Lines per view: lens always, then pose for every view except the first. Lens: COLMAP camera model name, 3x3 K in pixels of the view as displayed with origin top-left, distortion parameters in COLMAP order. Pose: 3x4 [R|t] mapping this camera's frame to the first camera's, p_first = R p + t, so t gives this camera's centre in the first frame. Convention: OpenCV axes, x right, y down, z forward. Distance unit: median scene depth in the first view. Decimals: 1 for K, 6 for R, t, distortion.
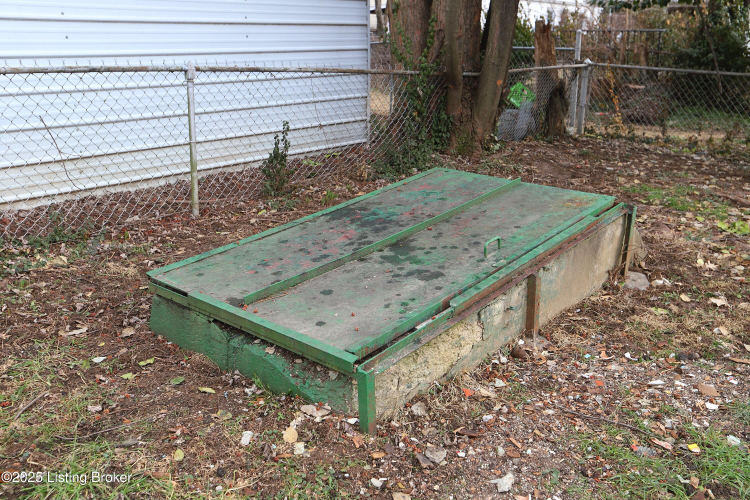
lens RADIAL K [[729.8, 0, 375.0], [0, 729.8, 252.2], [0, 0, 1]] dist [0.018814, 0.000000]
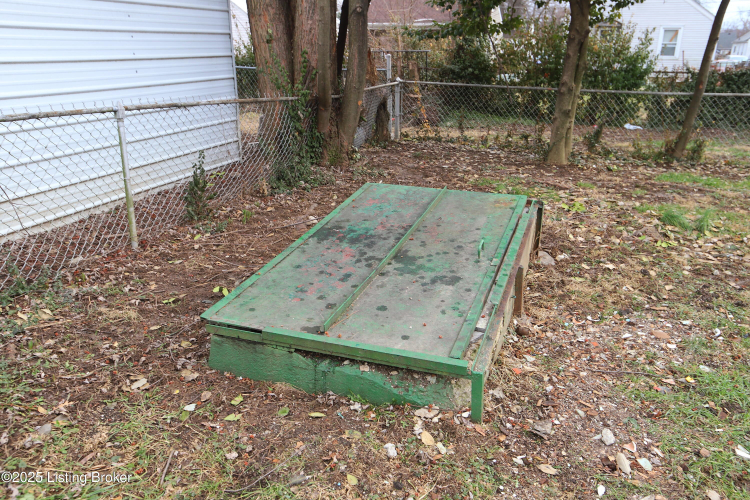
lens RADIAL K [[623.1, 0, 375.4], [0, 623.1, 245.9], [0, 0, 1]] dist [-0.008785, 0.026416]
pose [[0.932260, -0.125574, 0.339298, -0.315834], [0.119344, 0.992077, 0.039255, -0.065454], [-0.341539, 0.003897, 0.939860, 0.063208]]
